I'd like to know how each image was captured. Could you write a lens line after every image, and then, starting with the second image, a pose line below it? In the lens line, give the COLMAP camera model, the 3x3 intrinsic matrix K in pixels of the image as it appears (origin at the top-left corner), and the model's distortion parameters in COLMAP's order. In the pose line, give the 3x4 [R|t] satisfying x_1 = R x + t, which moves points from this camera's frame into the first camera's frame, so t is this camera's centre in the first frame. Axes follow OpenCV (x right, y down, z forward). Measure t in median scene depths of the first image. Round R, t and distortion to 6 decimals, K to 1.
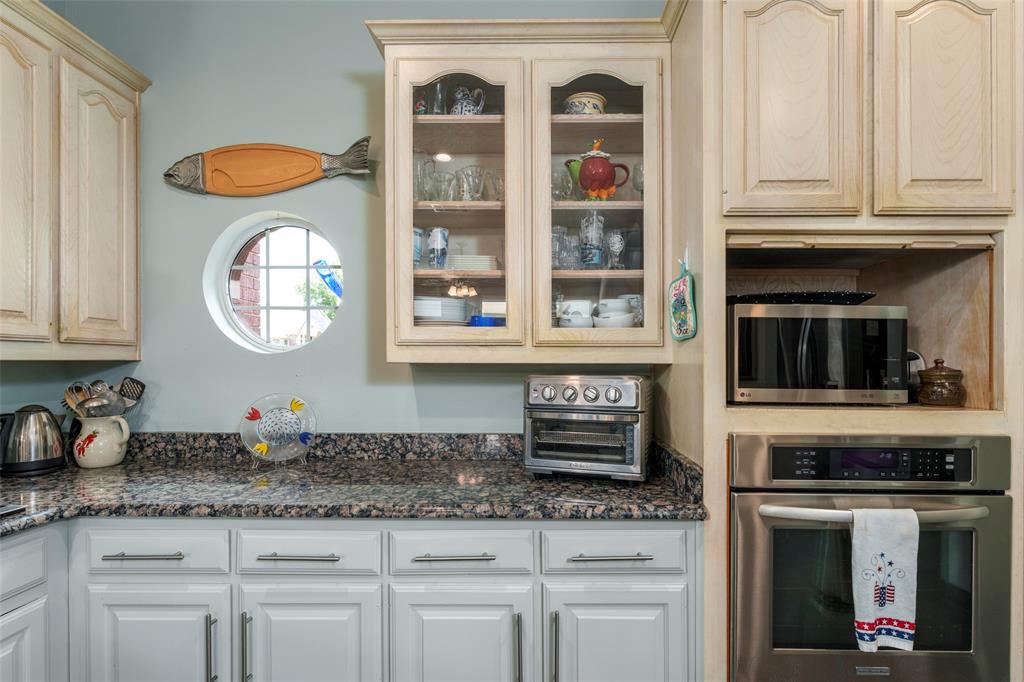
lens RADIAL K [[478.4, 0, 535.3], [0, 478.4, 361.2], [0, 0, 1]] dist [0.004449, -0.000104]
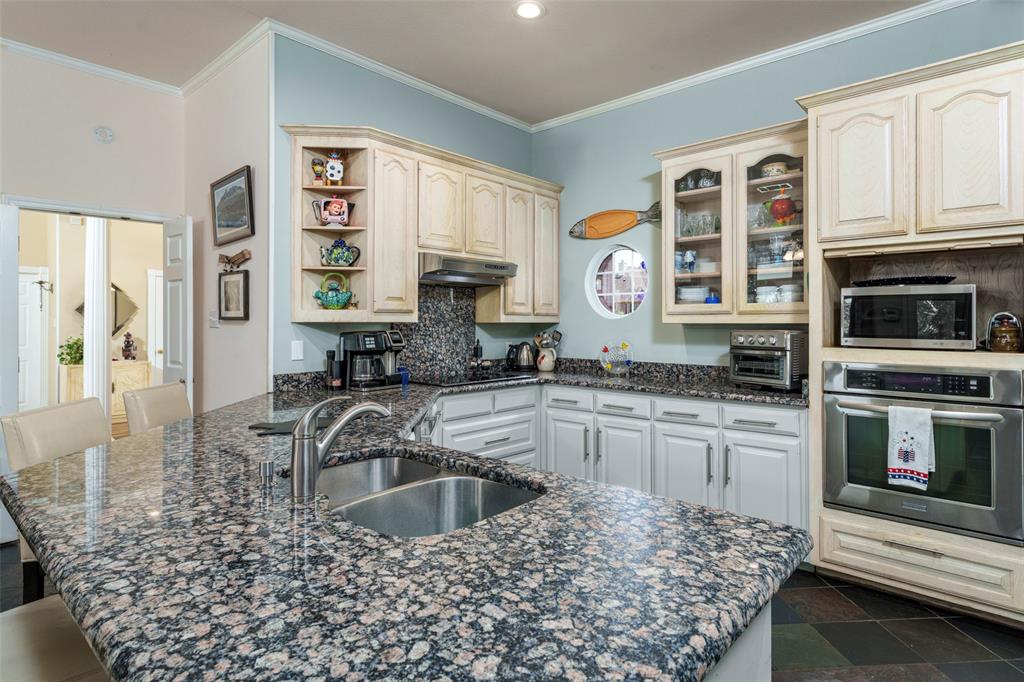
lens RADIAL K [[542.8, 0, 515.5], [0, 542.8, 331.1], [0, 0, 1]] dist [-0.000550, -0.000175]
pose [[0.740149, 0.007281, -0.672404, 0.769203], [0.000105, 0.999940, 0.010944, 0.010906], [0.672443, -0.008171, 0.740104, -1.085885]]
